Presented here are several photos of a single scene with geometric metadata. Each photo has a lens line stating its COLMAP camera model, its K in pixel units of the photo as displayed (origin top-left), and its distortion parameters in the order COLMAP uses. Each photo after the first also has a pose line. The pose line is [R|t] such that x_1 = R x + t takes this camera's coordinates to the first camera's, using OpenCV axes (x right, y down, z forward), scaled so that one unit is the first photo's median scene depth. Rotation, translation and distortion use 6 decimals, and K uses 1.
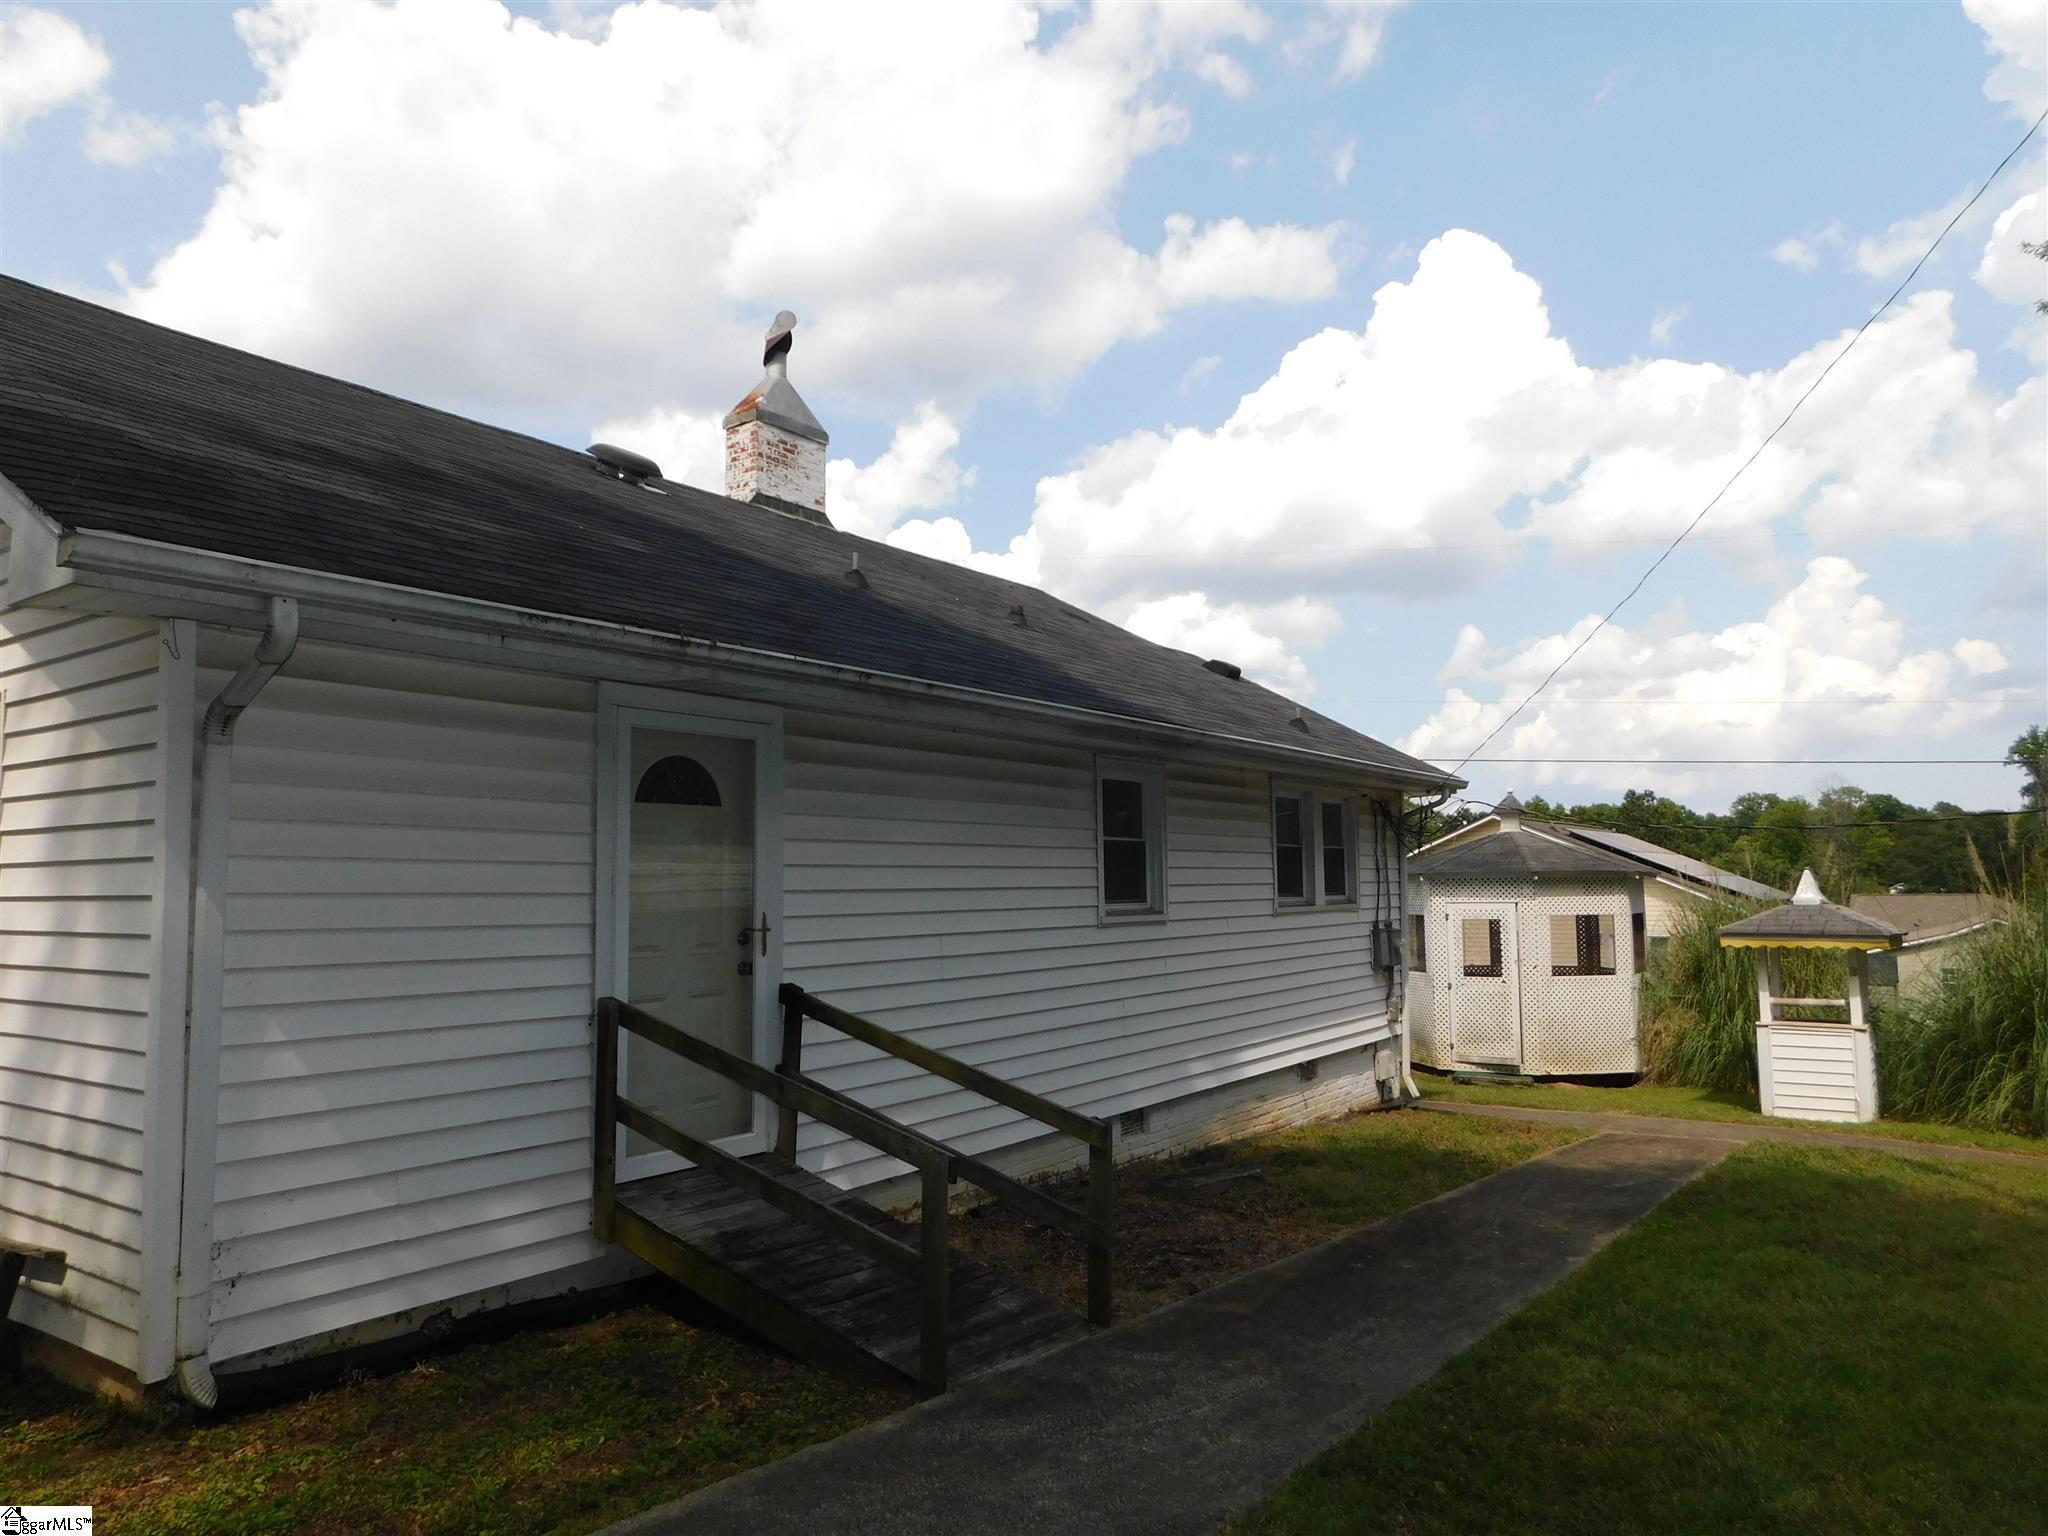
lens RADIAL K [[1389.6, 0, 1024.0], [0, 1389.6, 768.0], [0, 0, 1]] dist [-0.064298, 0.068563]
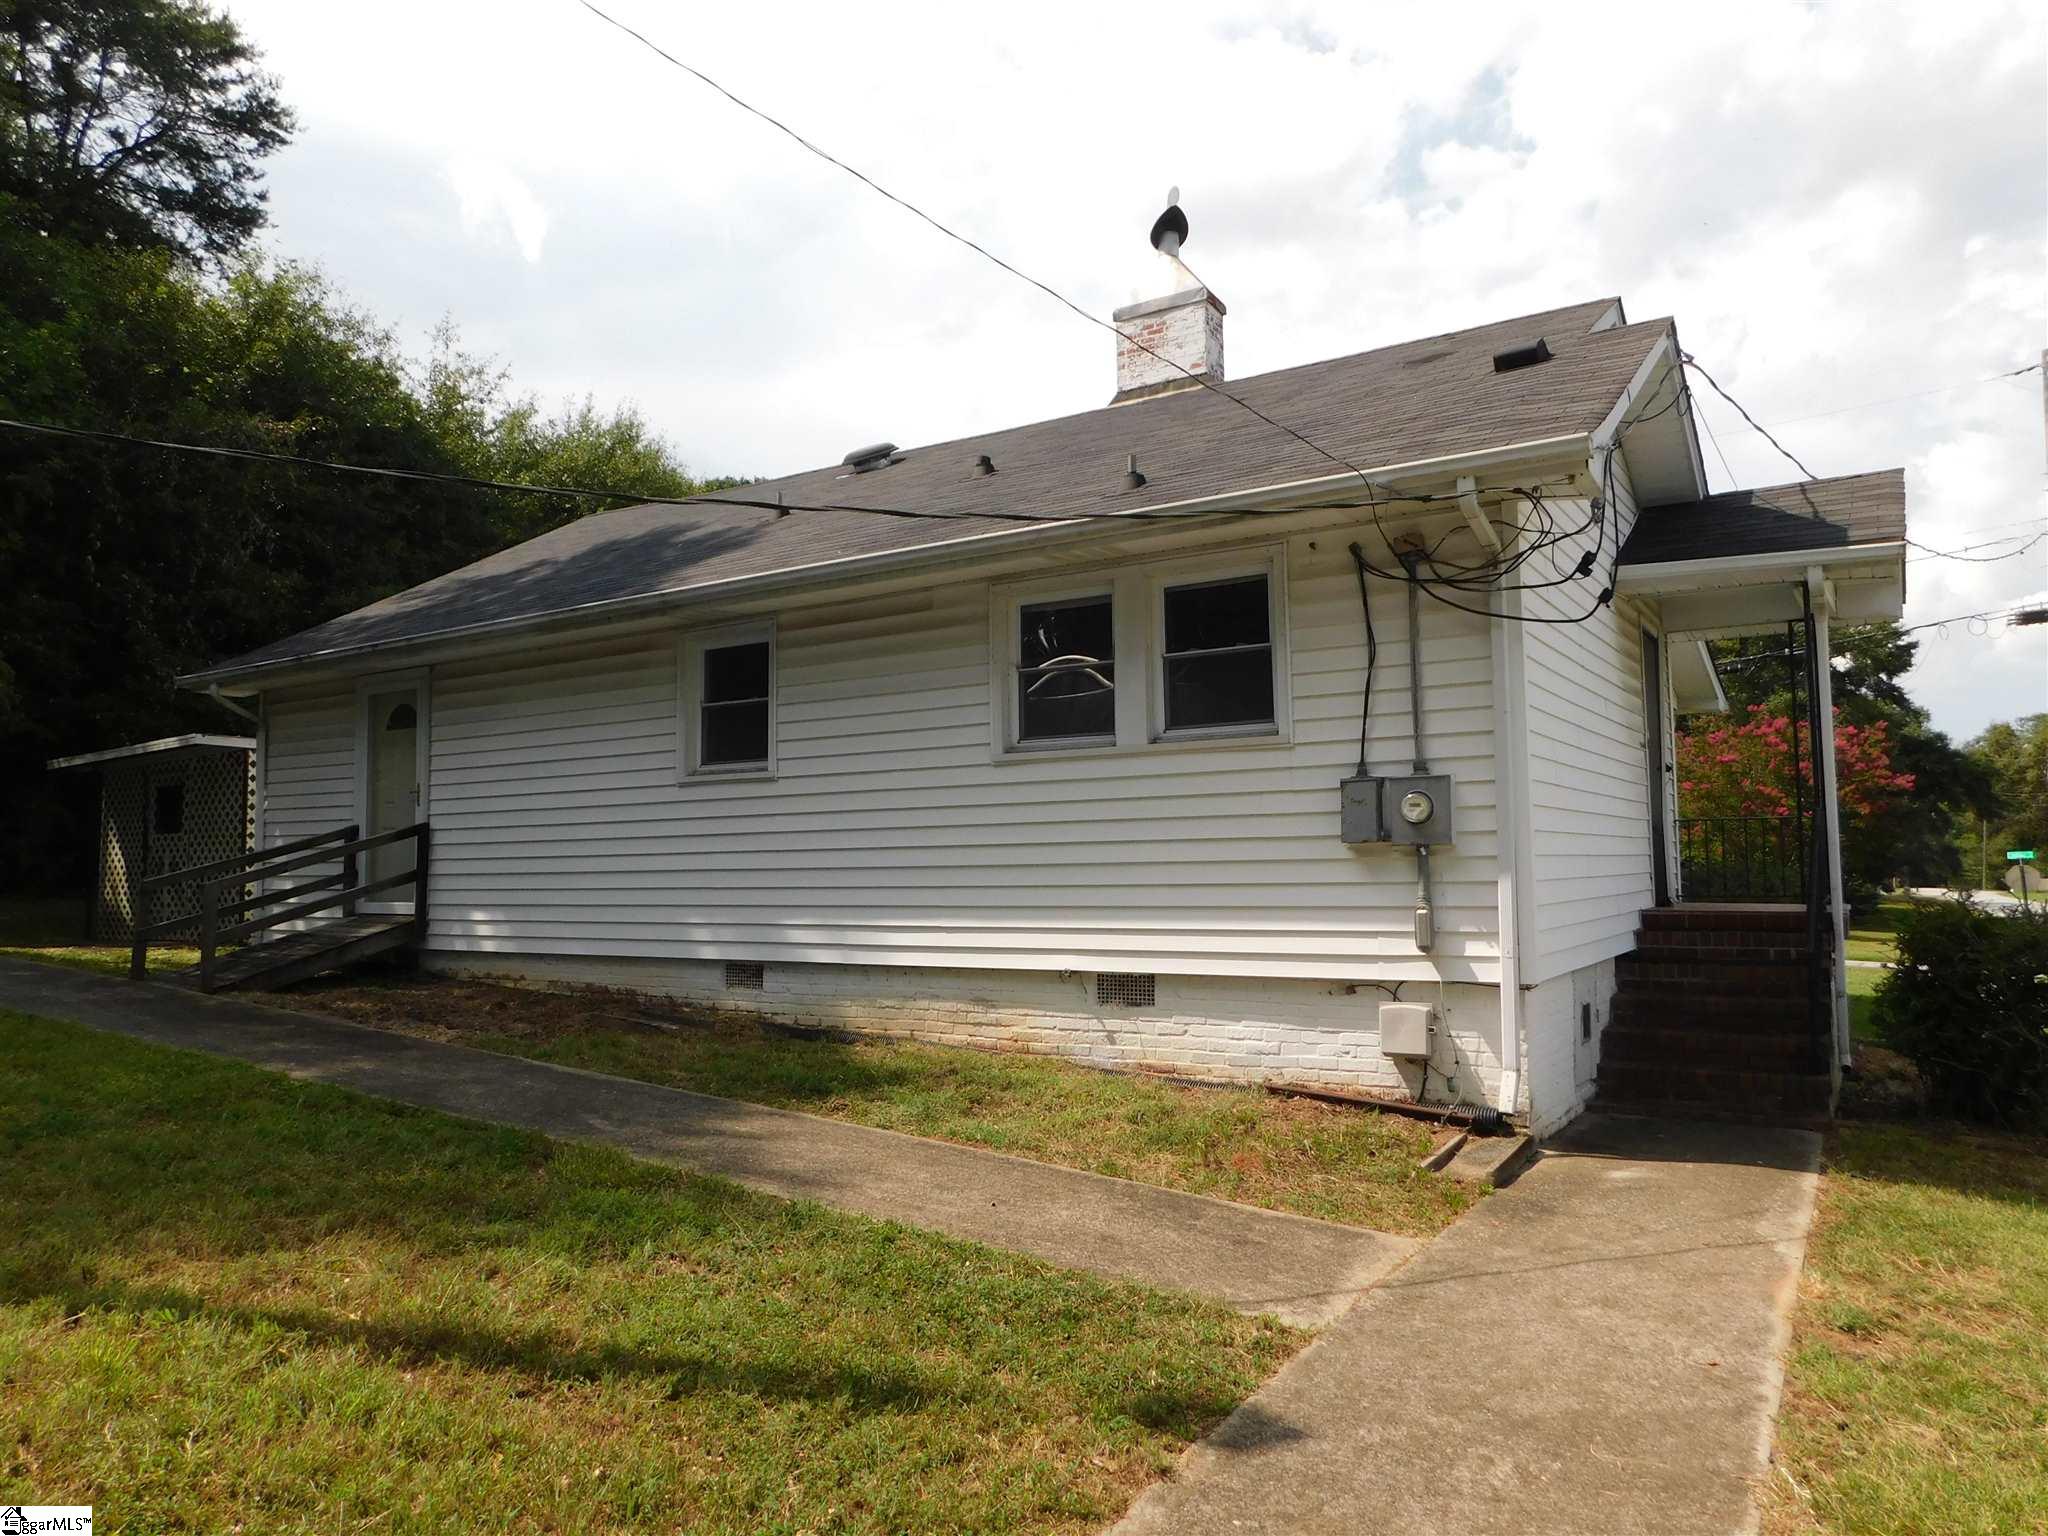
lens RADIAL K [[1389.6, 0, 1024.0], [0, 1389.6, 768.0], [0, 0, 1]] dist [-0.064298, 0.068563]
pose [[0.036376, -0.064572, -0.997250, 0.912133], [0.096843, 0.993441, -0.060793, 0.151783], [0.994635, -0.094365, 0.042391, 0.959878]]
